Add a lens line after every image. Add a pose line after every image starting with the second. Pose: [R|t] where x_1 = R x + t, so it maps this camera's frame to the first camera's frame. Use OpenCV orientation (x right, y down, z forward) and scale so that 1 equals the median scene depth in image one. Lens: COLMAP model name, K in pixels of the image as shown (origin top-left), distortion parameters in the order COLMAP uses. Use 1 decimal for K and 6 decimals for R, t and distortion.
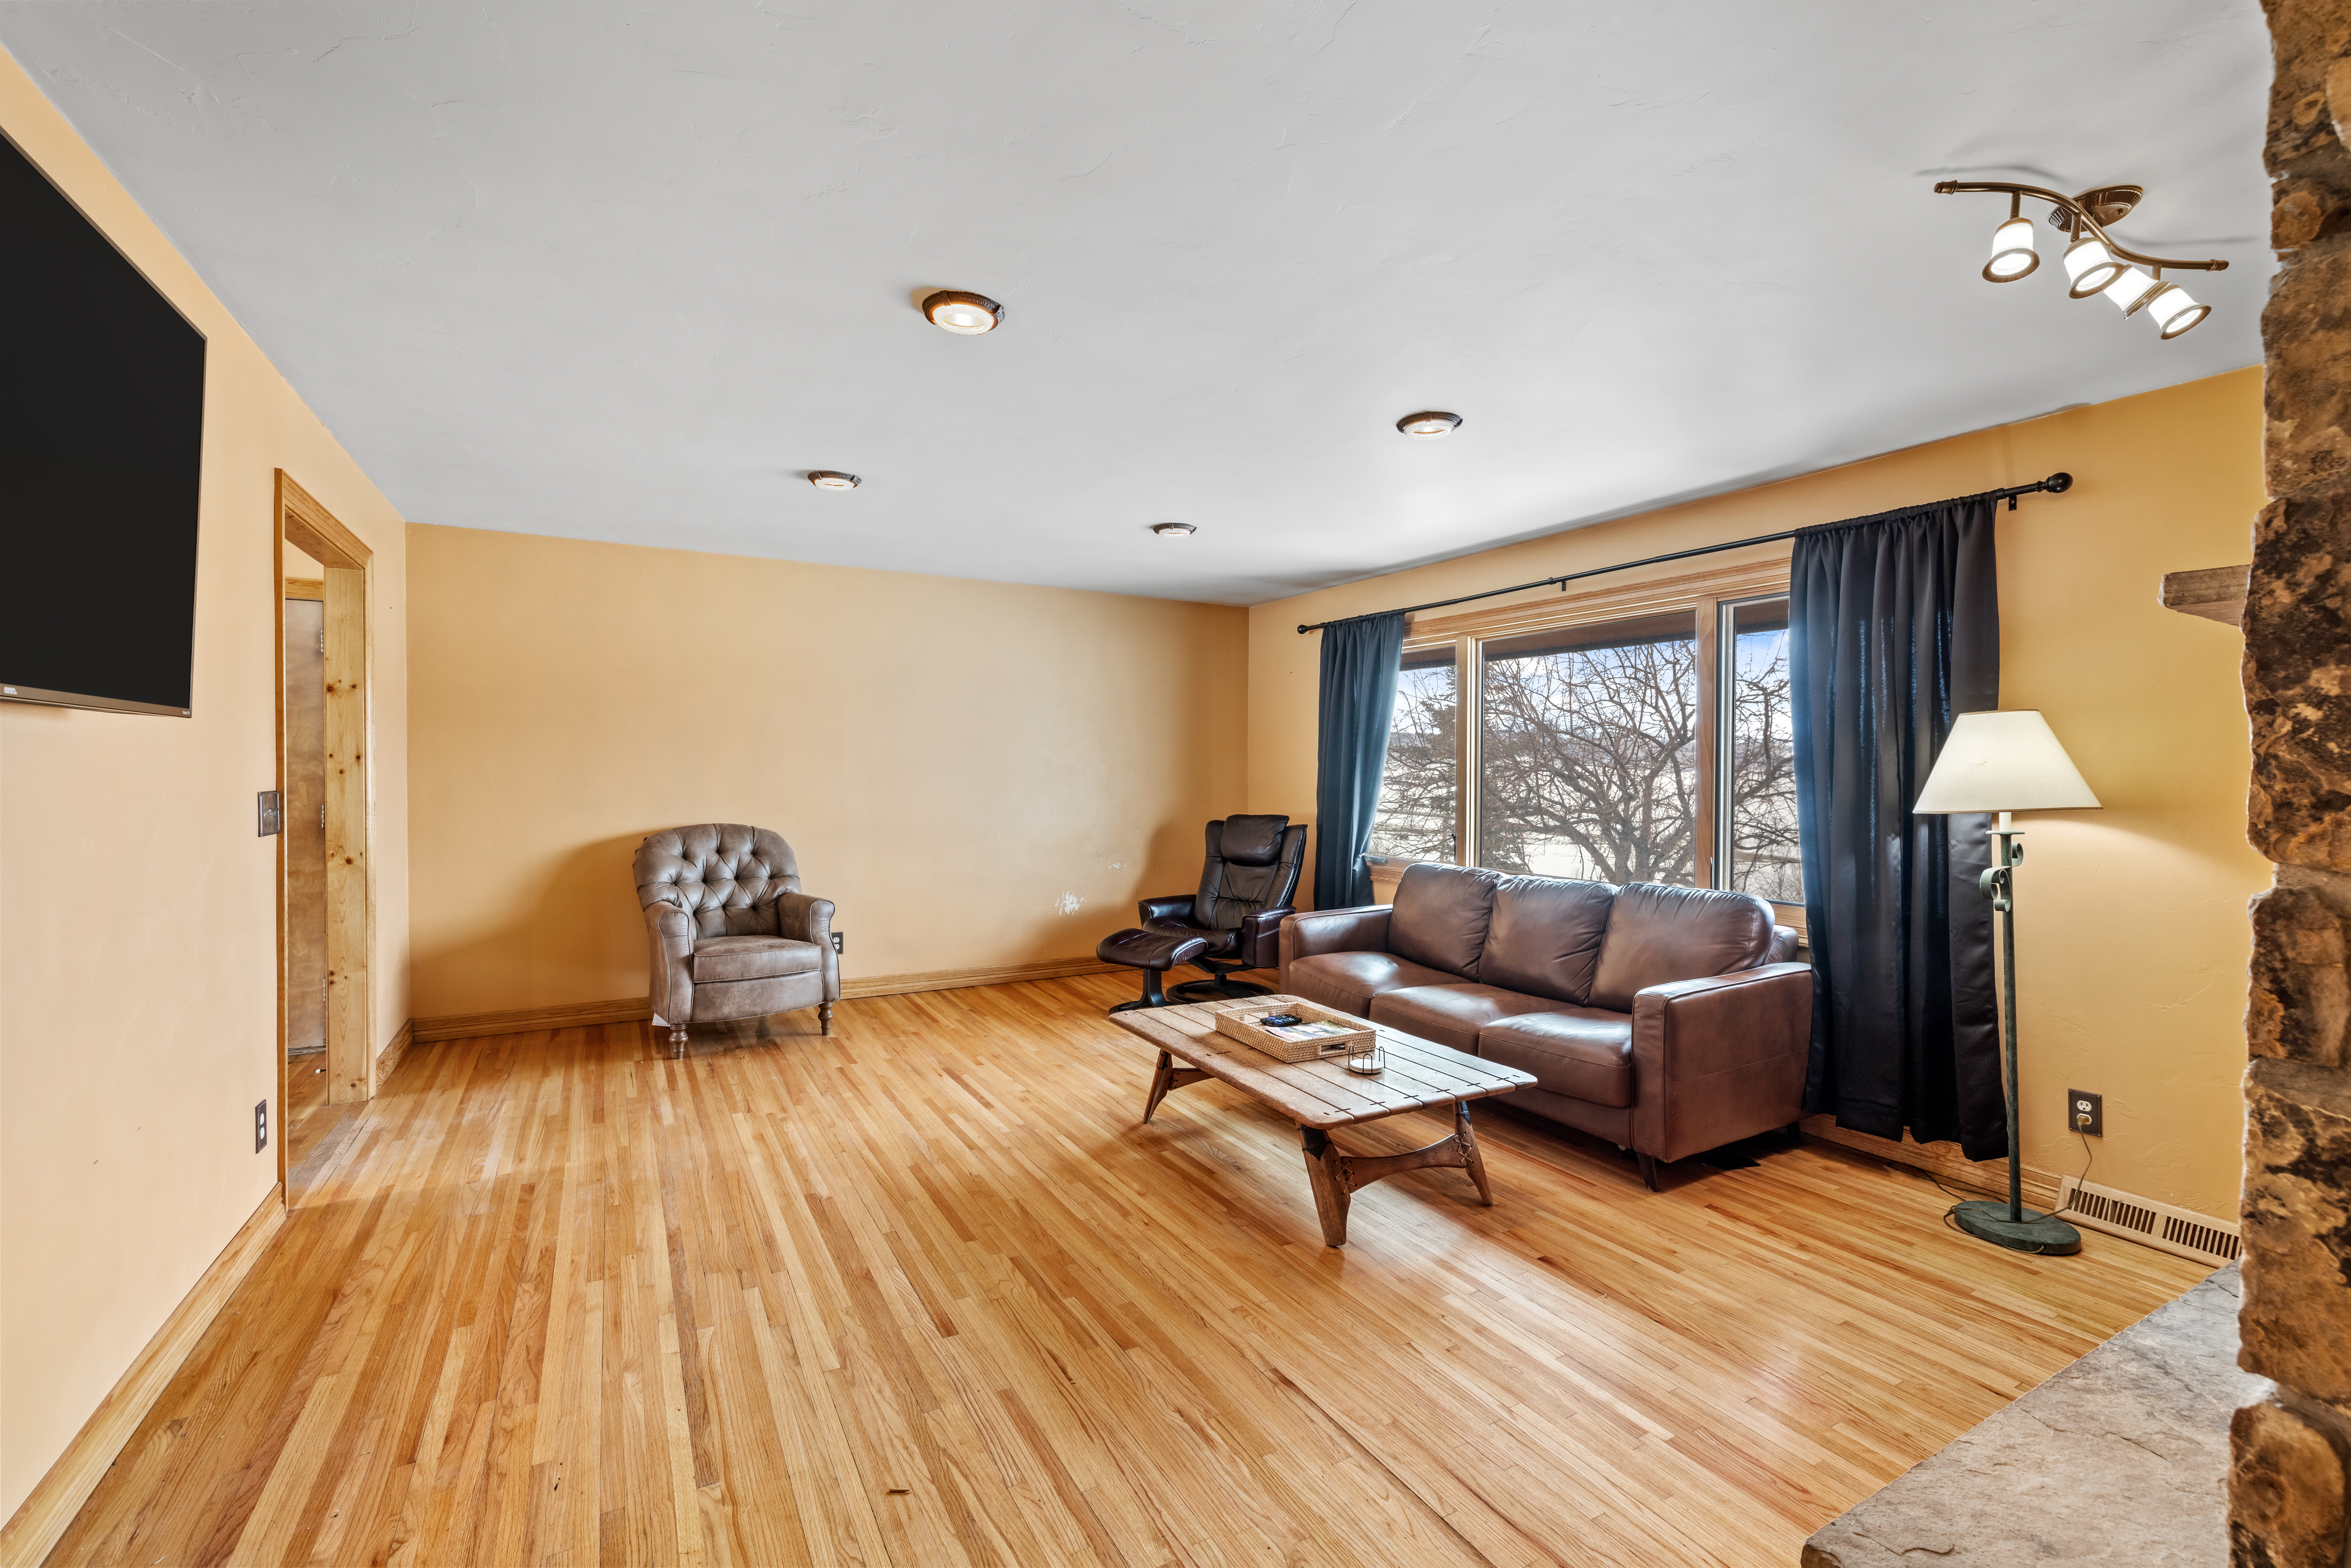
lens RADIAL K [[1005.2, 0, 1175.5], [0, 1005.2, 784.0], [0, 0, 1]] dist [-0.001200, -0.000267]
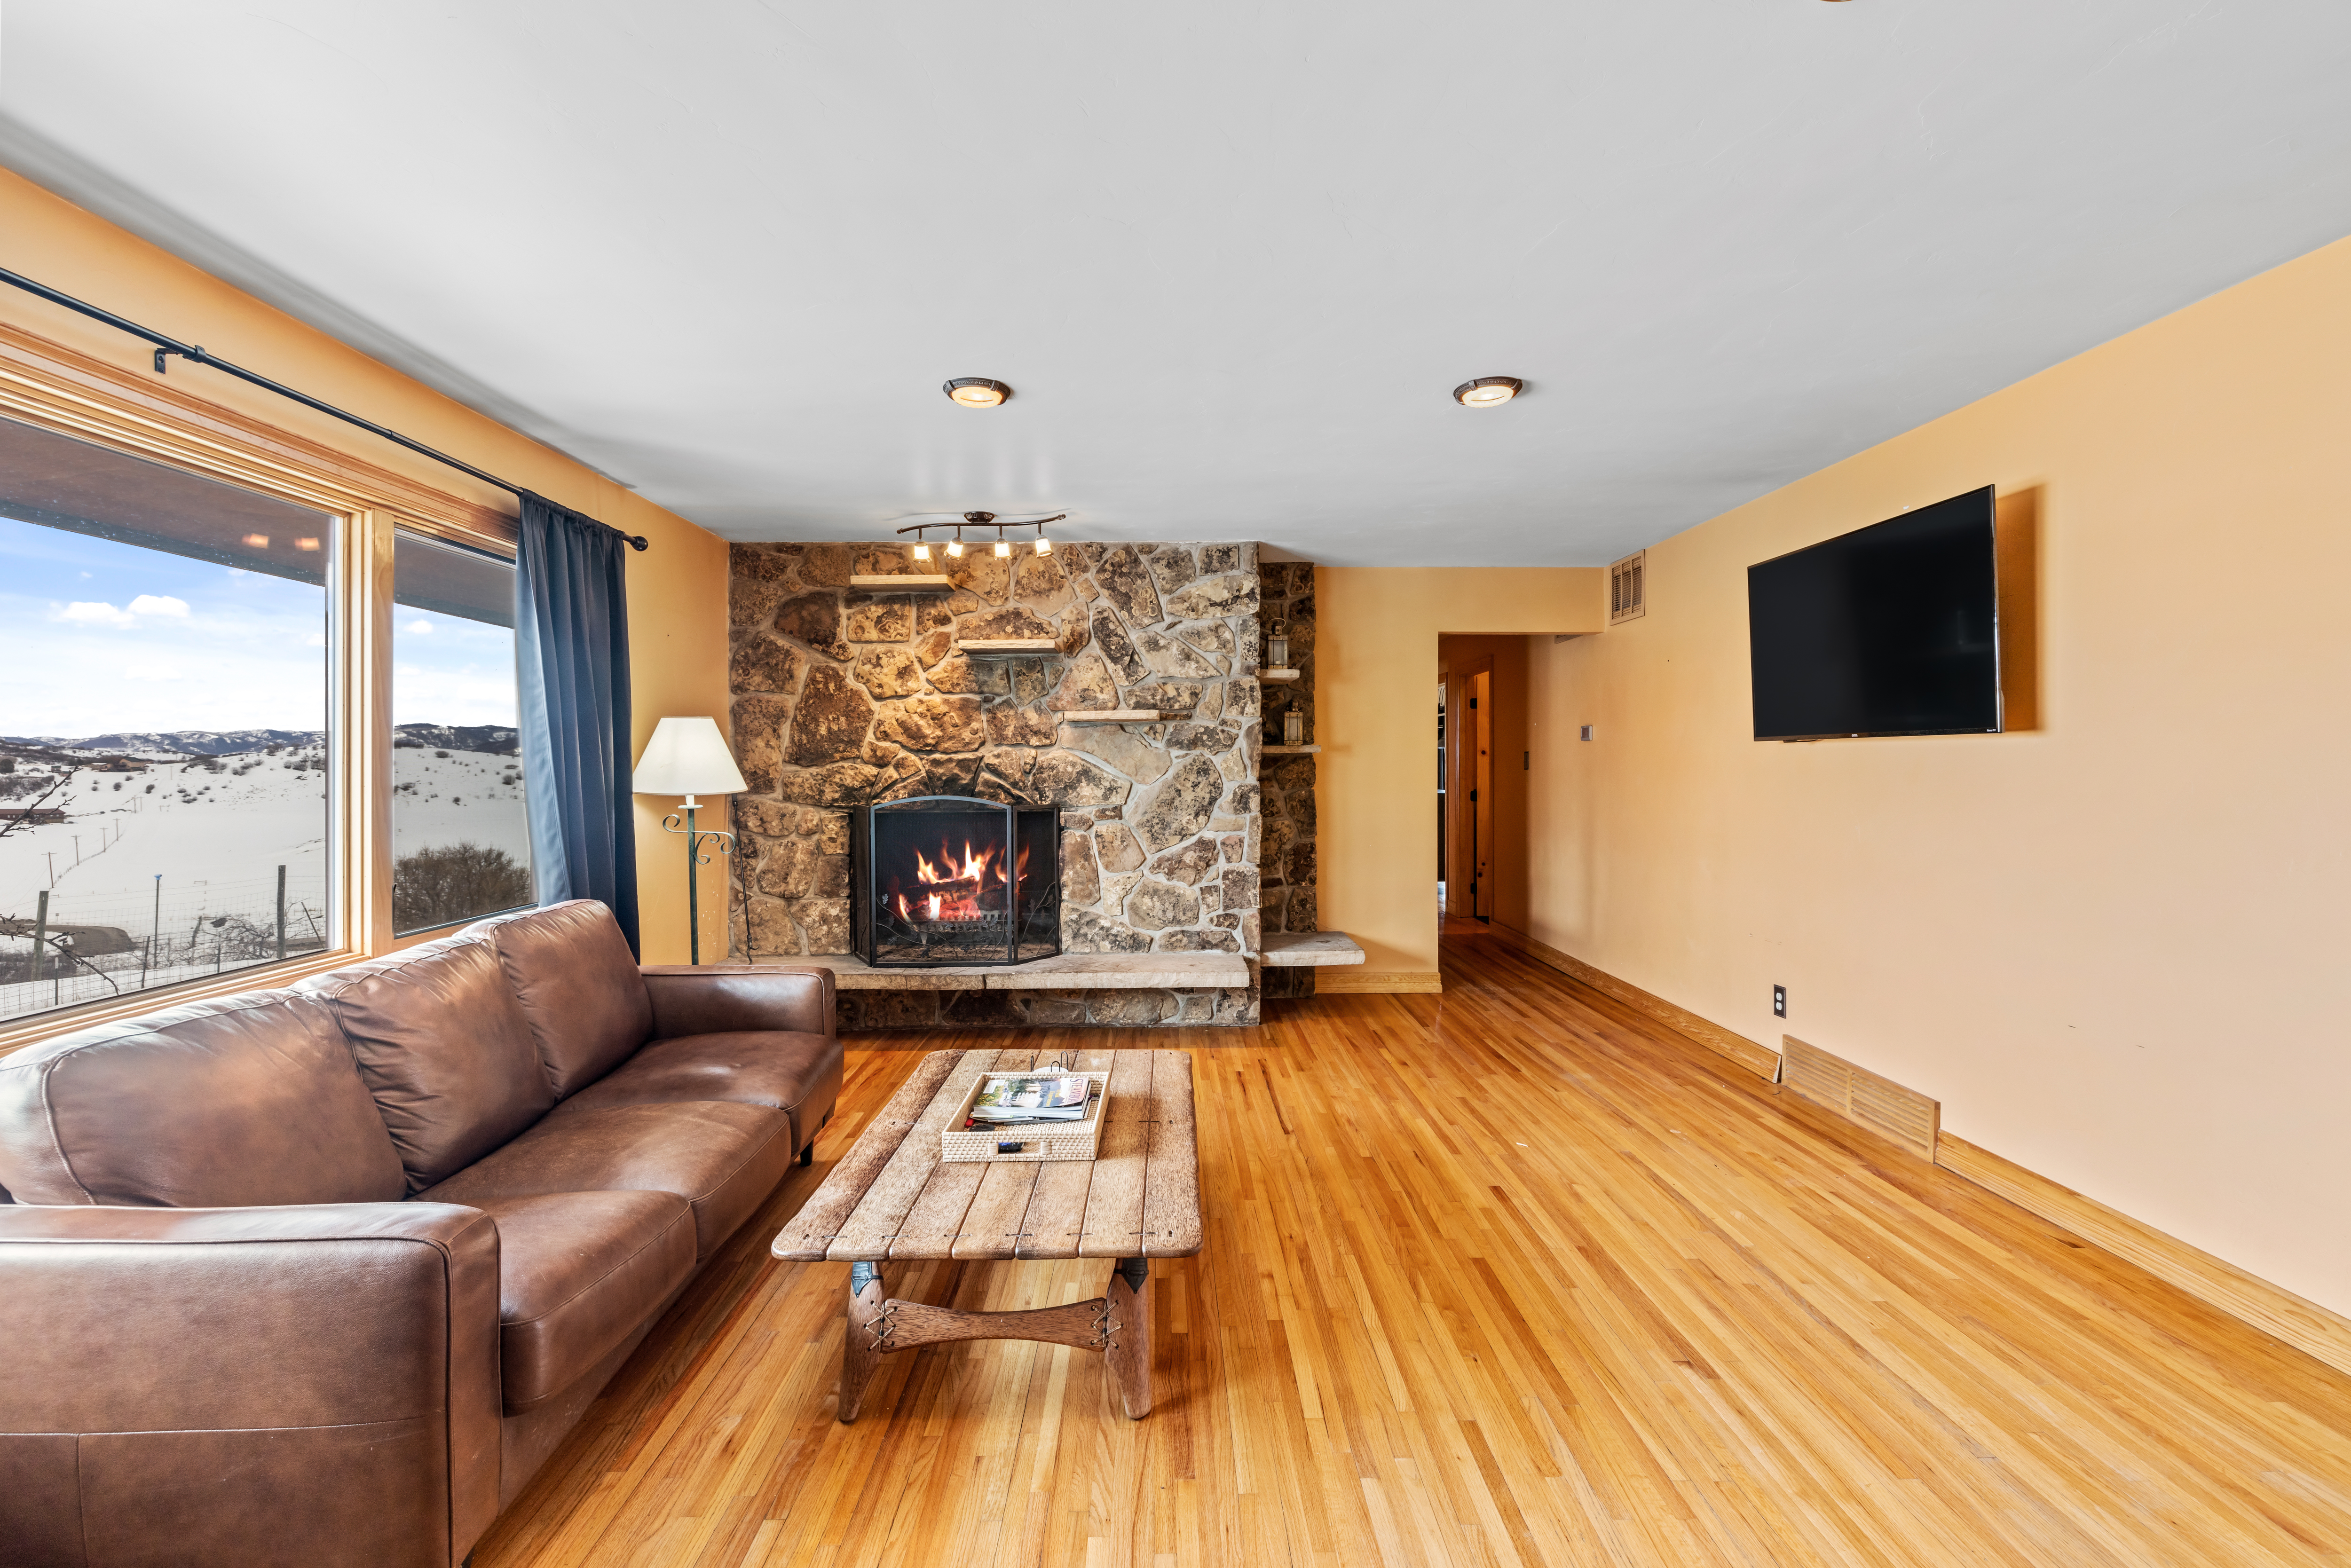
lens RADIAL K [[1005.2, 0, 1175.5], [0, 1005.2, 784.0], [0, 0, 1]] dist [-0.001200, -0.000267]
pose [[-0.877628, -0.013815, 0.479143, -0.399856], [0.001801, 0.999482, 0.032117, -0.026216], [-0.479339, 0.029050, -0.877149, 1.945690]]
